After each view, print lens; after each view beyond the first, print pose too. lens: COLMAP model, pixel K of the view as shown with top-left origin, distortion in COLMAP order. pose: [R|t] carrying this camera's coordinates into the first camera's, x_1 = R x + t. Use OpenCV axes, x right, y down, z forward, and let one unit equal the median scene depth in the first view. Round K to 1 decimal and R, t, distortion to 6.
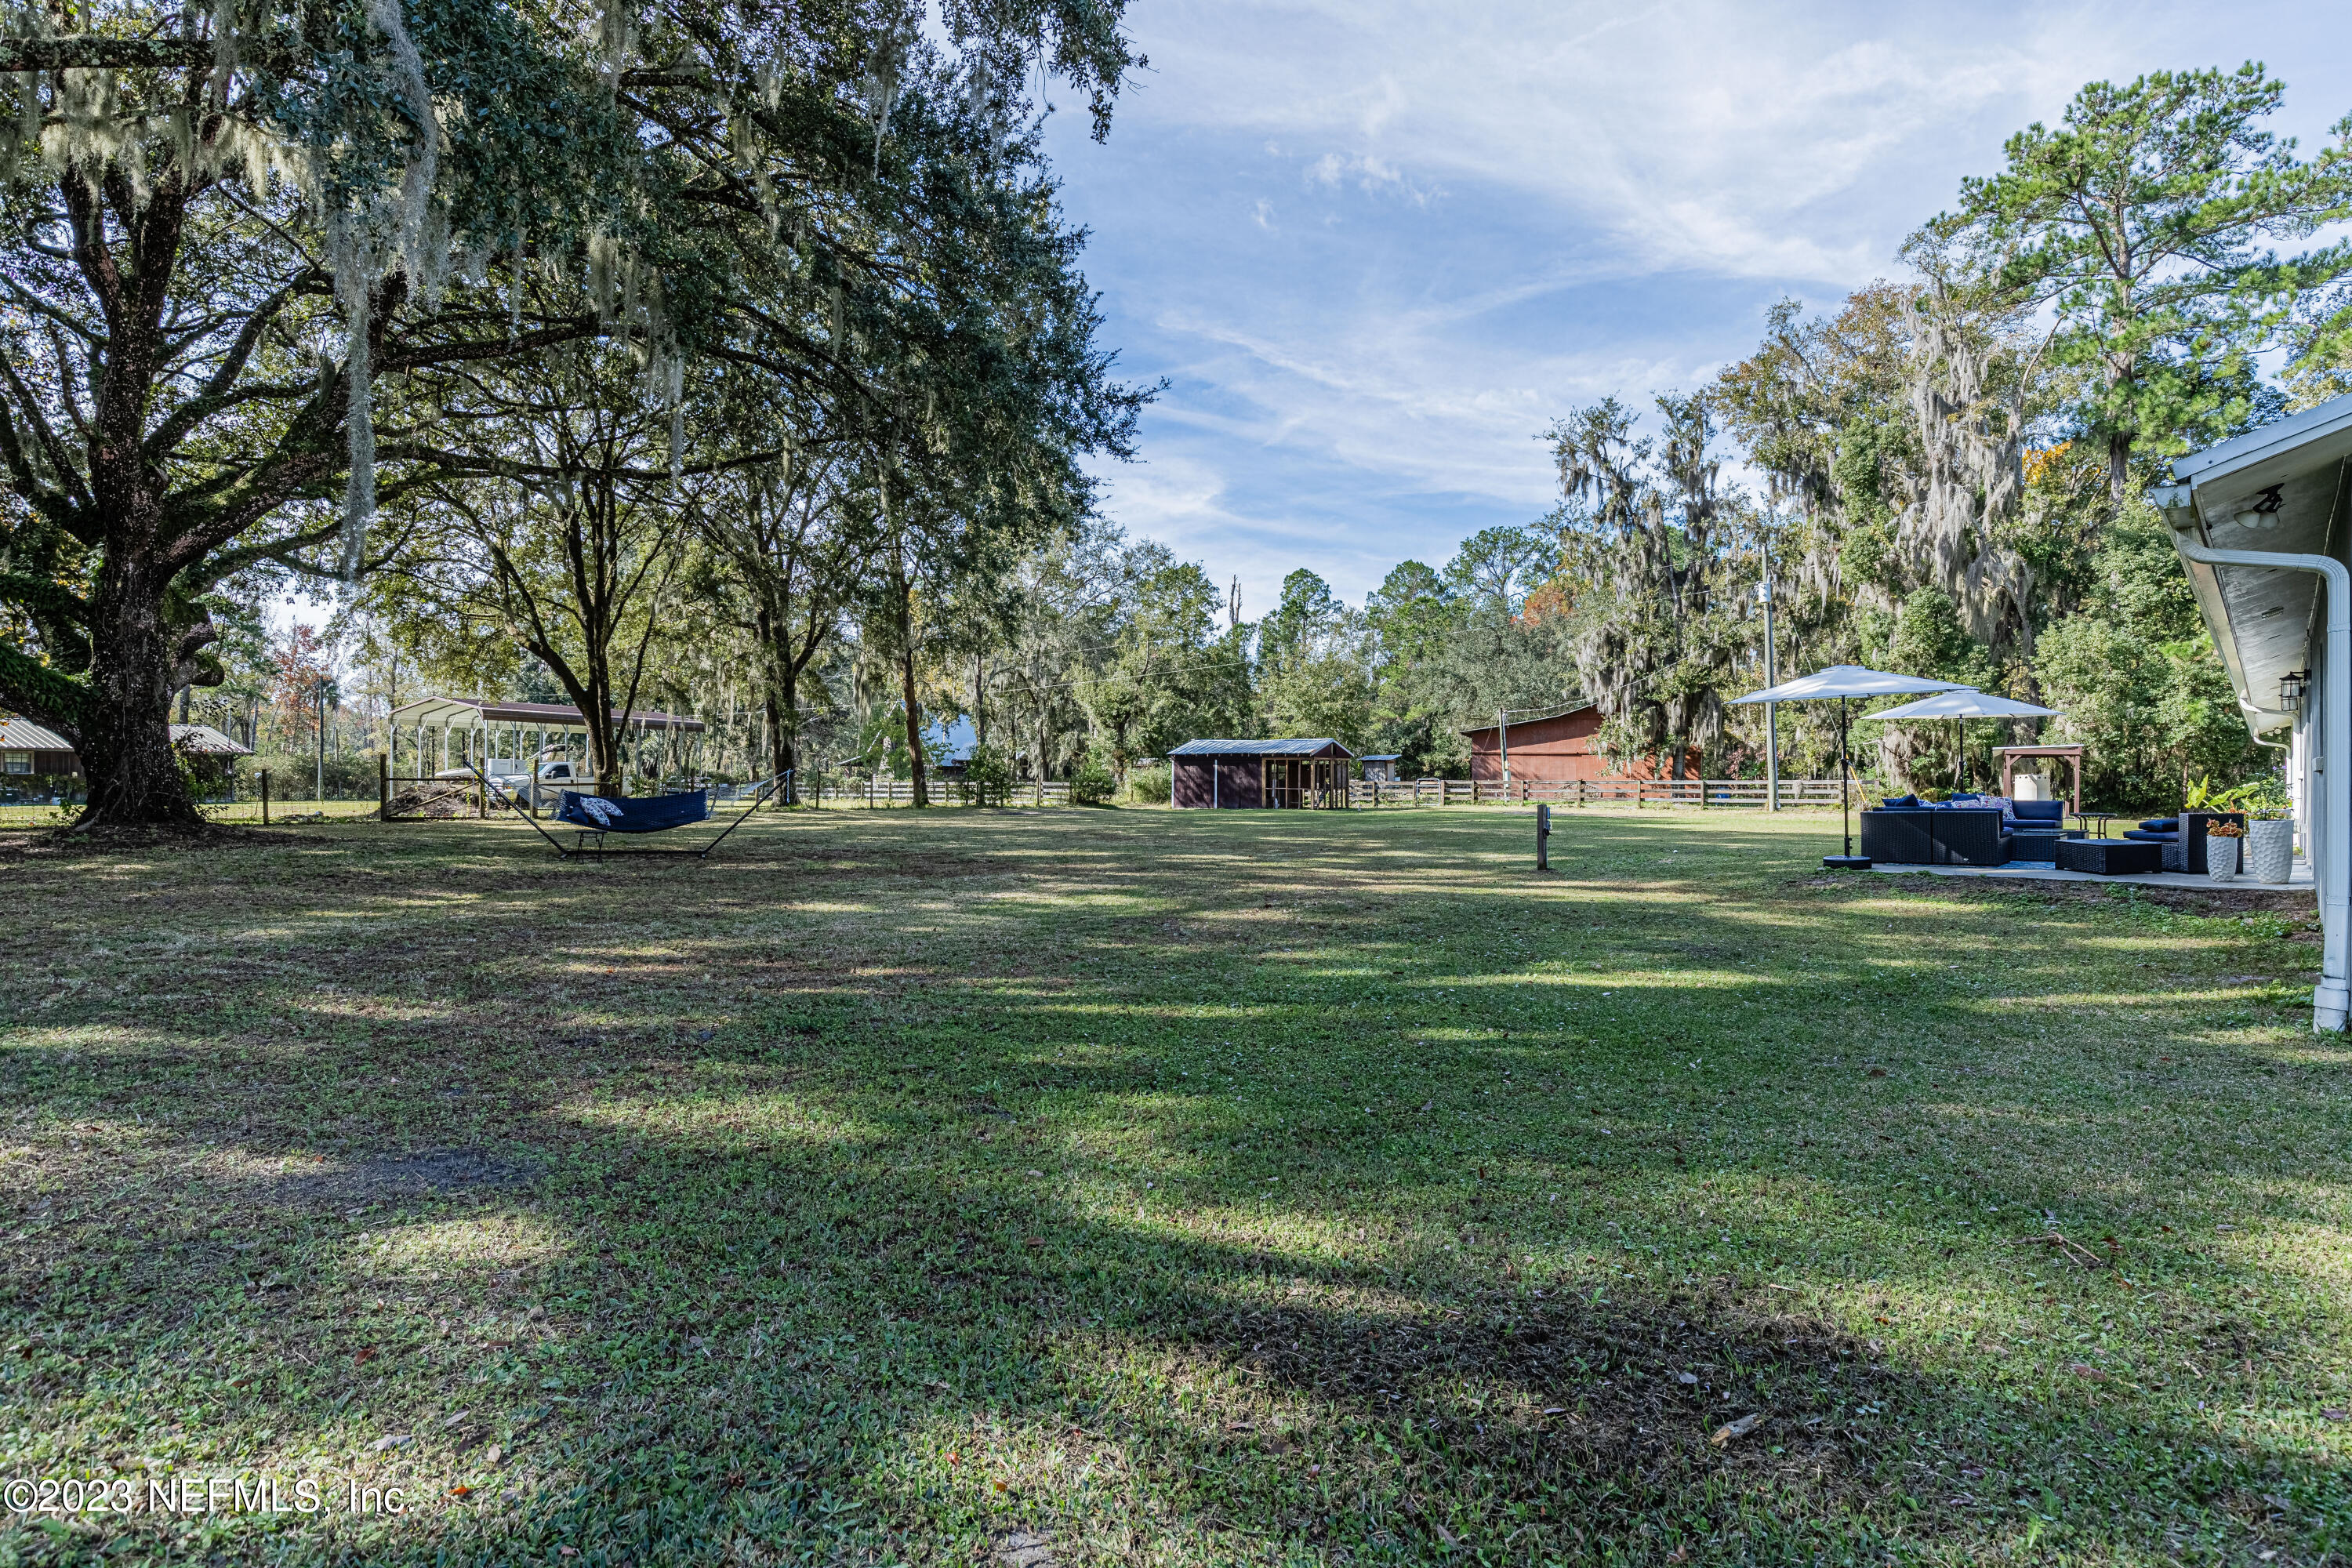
lens RADIAL K [[1179.5, 0, 1167.0], [0, 1179.5, 784.8], [0, 0, 1]] dist [0.000013, 0.003018]
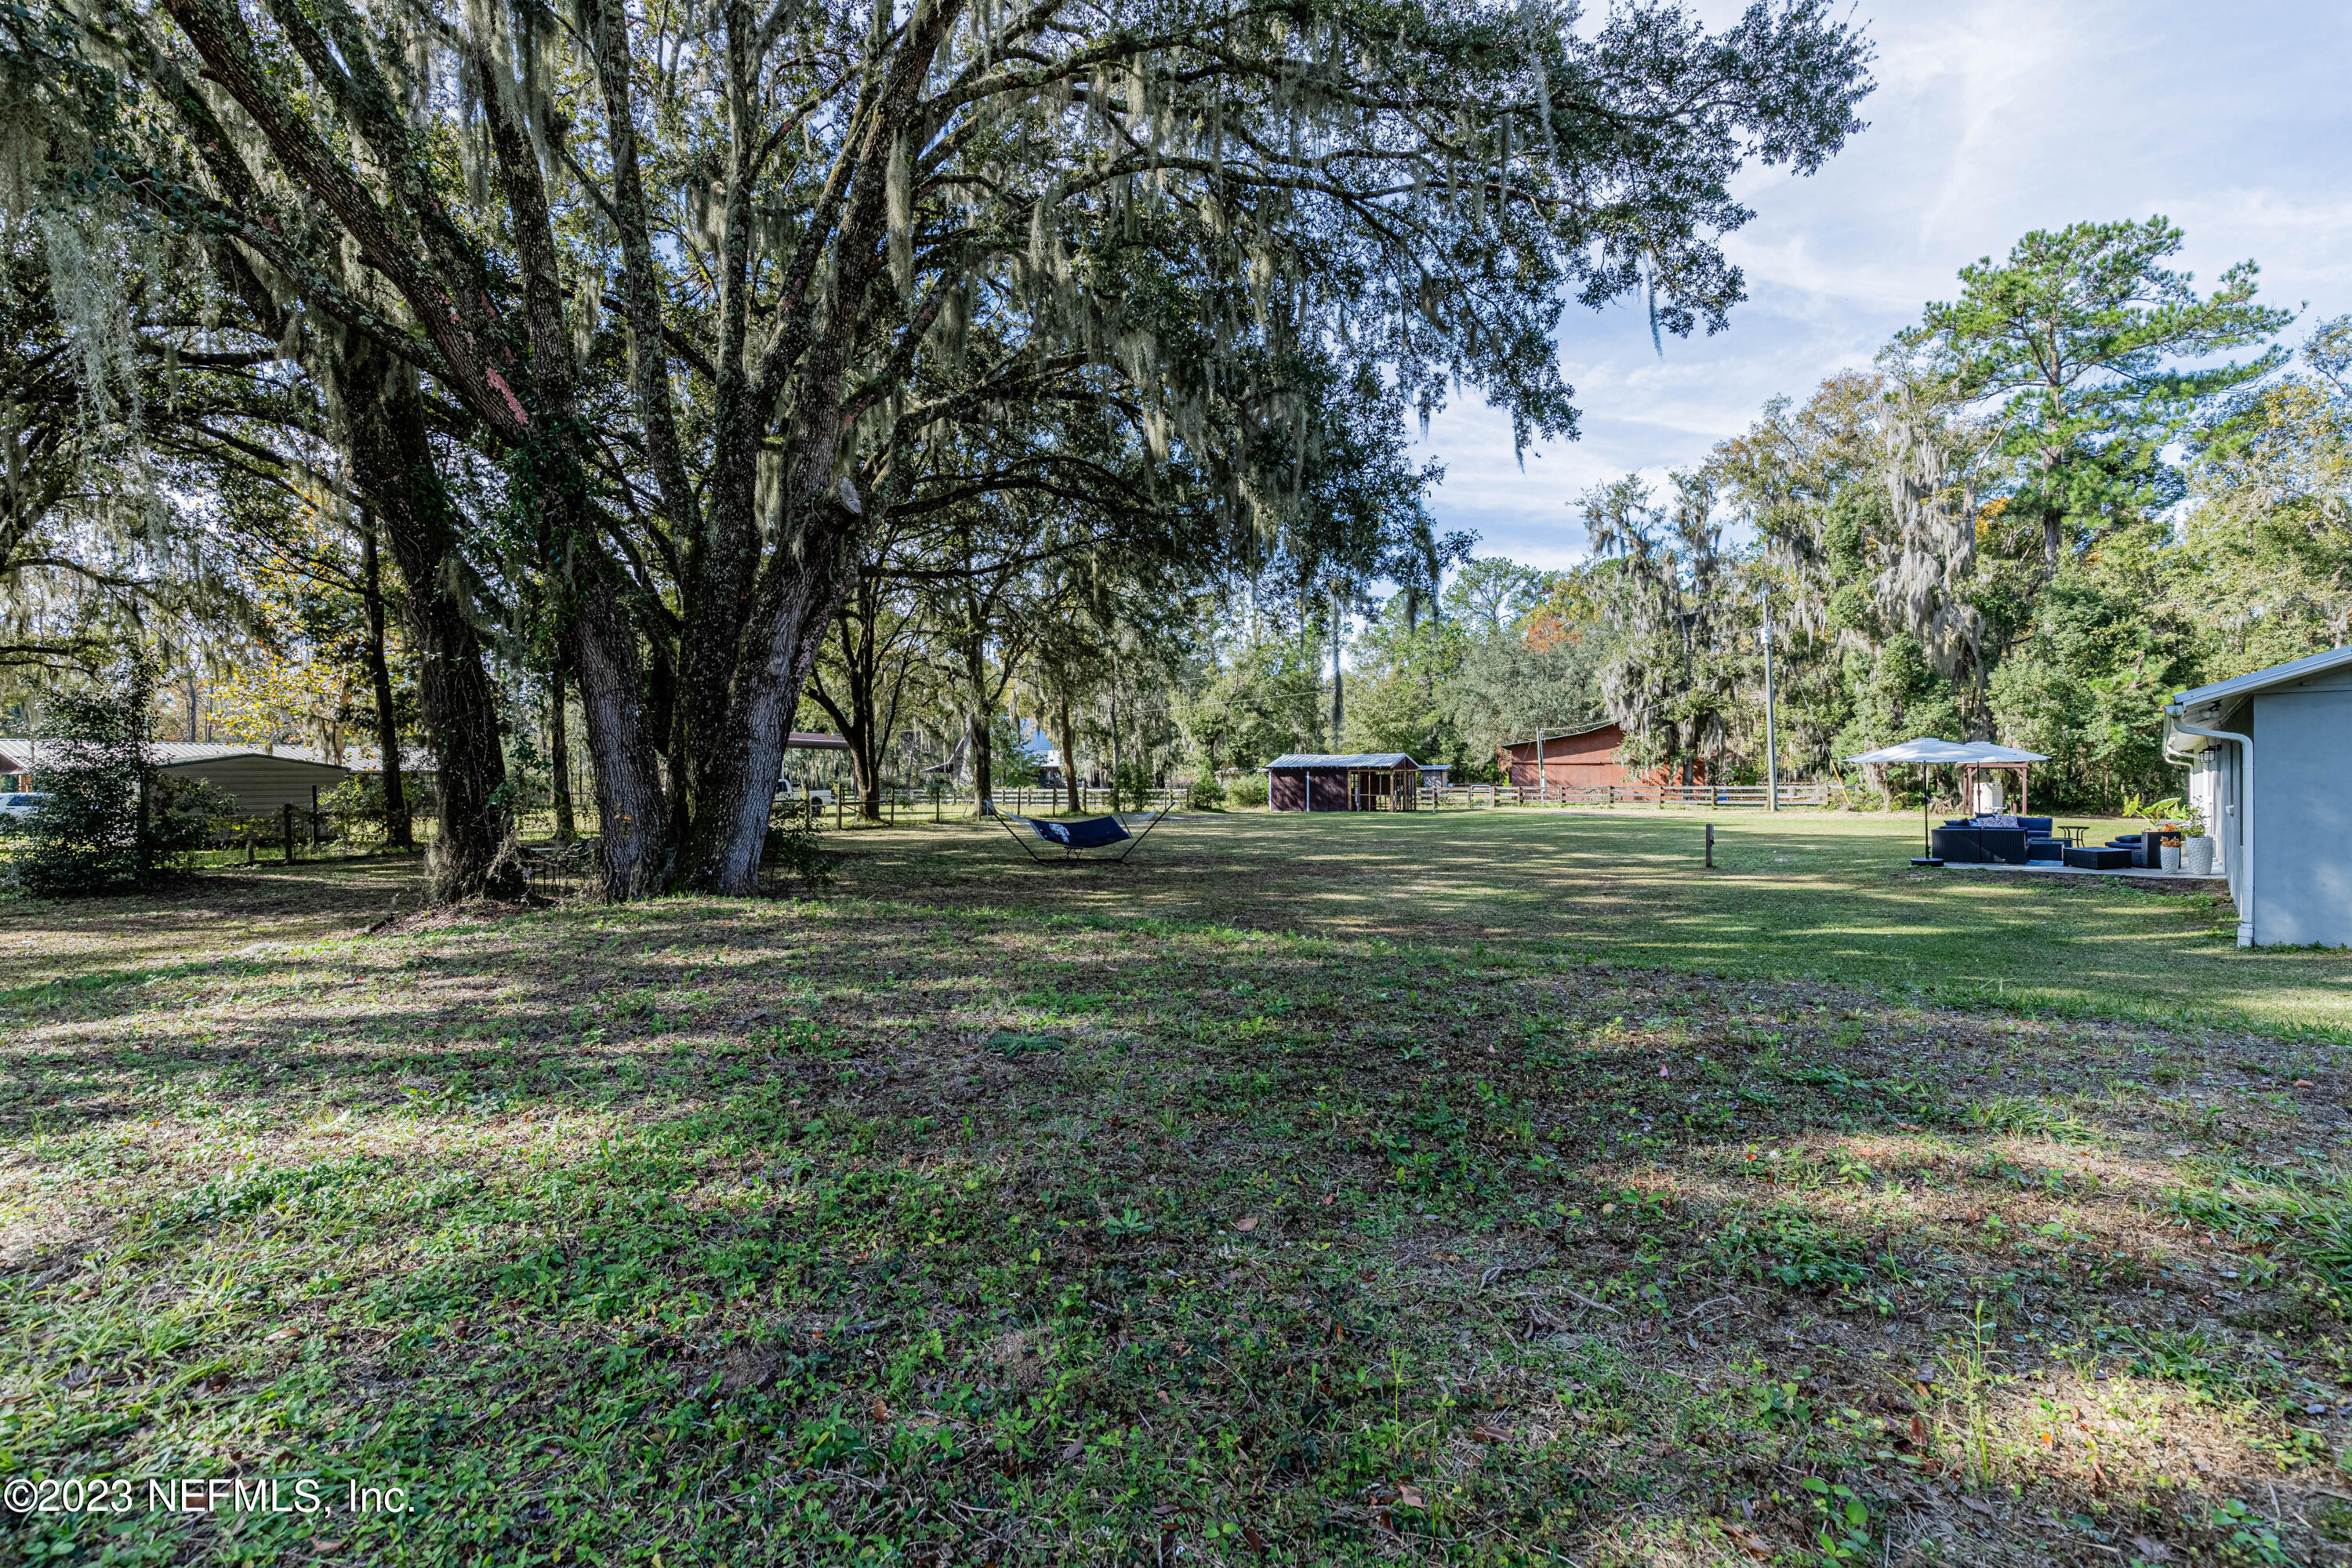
lens RADIAL K [[1074.1, 0, 1184.7], [0, 1074.1, 786.5], [0, 0, 1]] dist [0.015504, -0.000706]
pose [[0.999749, -0.009286, 0.020373, -0.128904], [0.009193, 0.999947, 0.004679, -0.014856], [-0.020416, -0.004490, 0.999781, -0.123457]]
